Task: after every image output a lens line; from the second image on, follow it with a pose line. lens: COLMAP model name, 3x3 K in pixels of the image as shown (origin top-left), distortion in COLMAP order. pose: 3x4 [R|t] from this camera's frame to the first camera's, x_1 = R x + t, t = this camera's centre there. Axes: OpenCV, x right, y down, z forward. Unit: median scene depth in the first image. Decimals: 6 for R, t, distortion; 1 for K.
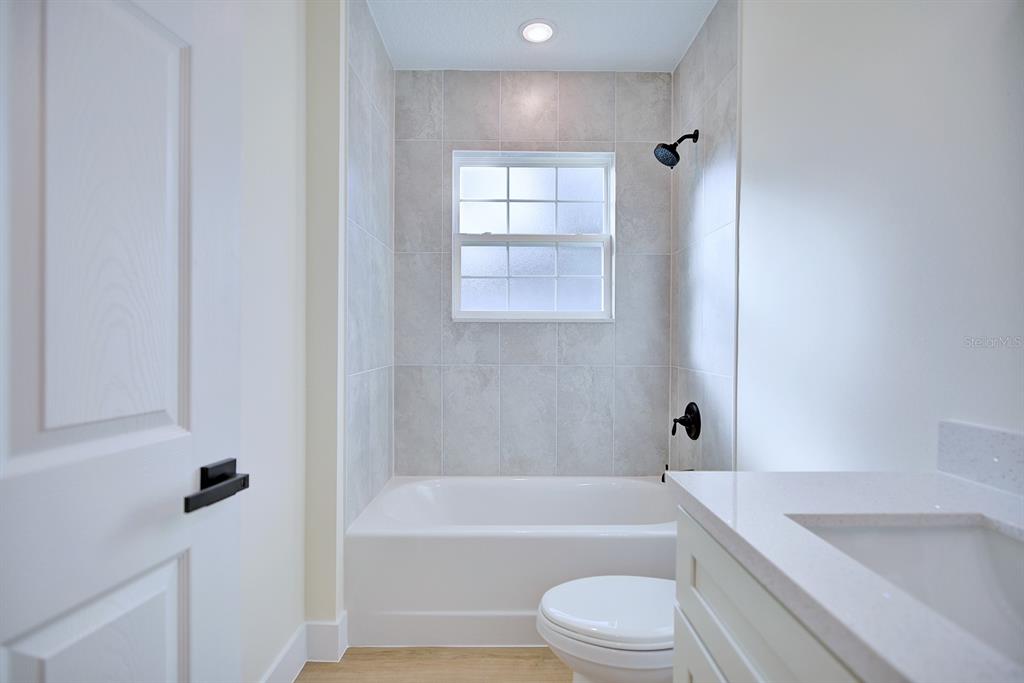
lens RADIAL K [[482.8, 0, 555.8], [0, 482.8, 345.7], [0, 0, 1]] dist [0.017184, 0.001344]
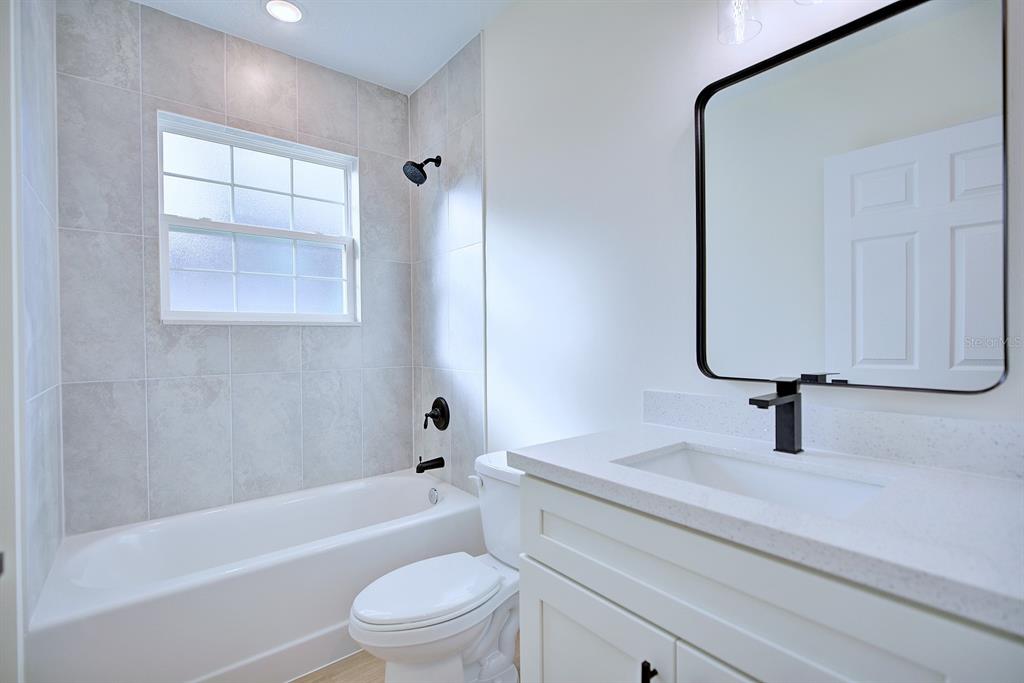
lens RADIAL K [[482.8, 0, 504.6], [0, 482.8, 347.2], [0, 0, 1]] dist [0.017184, 0.001344]
pose [[0.793596, -0.022707, 0.608022, -0.257302], [0.022732, 0.999712, 0.007665, -0.004663], [-0.608021, 0.007738, 0.793884, 0.014819]]
